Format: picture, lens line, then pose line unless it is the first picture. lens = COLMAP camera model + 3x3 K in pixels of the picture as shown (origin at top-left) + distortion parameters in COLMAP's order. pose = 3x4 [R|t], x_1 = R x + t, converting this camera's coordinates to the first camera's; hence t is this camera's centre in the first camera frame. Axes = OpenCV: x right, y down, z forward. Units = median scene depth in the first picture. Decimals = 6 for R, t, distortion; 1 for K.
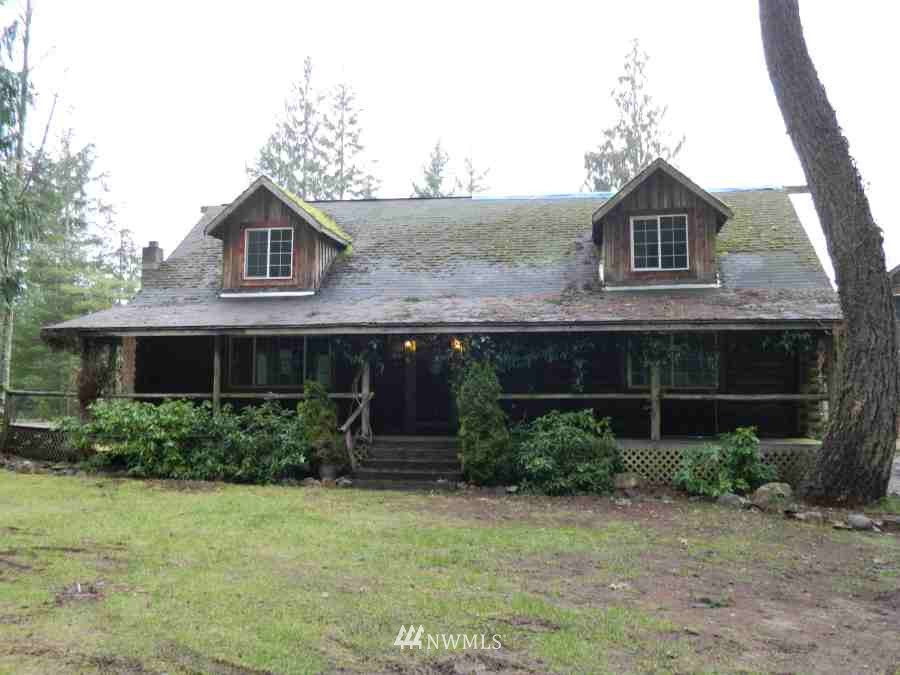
lens RADIAL K [[805.8, 0, 450.4], [0, 805.8, 337.7], [0, 0, 1]] dist [0.001876, 0.000936]
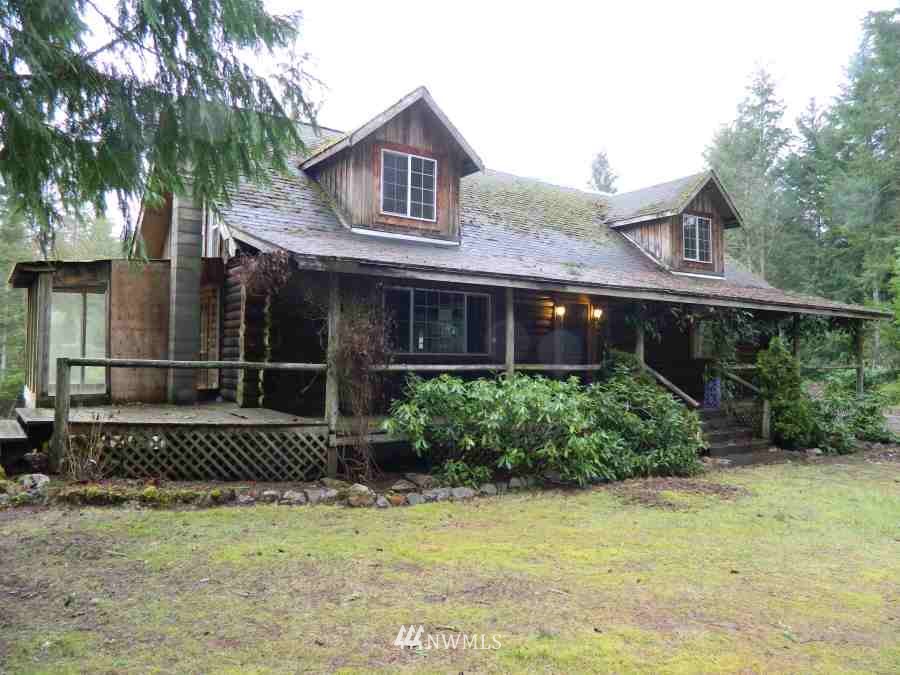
lens RADIAL K [[685.9, 0, 450.3], [0, 685.9, 336.2], [0, 0, 1]] dist [0.024011, 0.000697]
pose [[0.706620, 0.029167, 0.706992, -0.671975], [-0.054848, 0.998402, 0.013629, 0.031560], [-0.705465, -0.048408, 0.707090, 0.488775]]
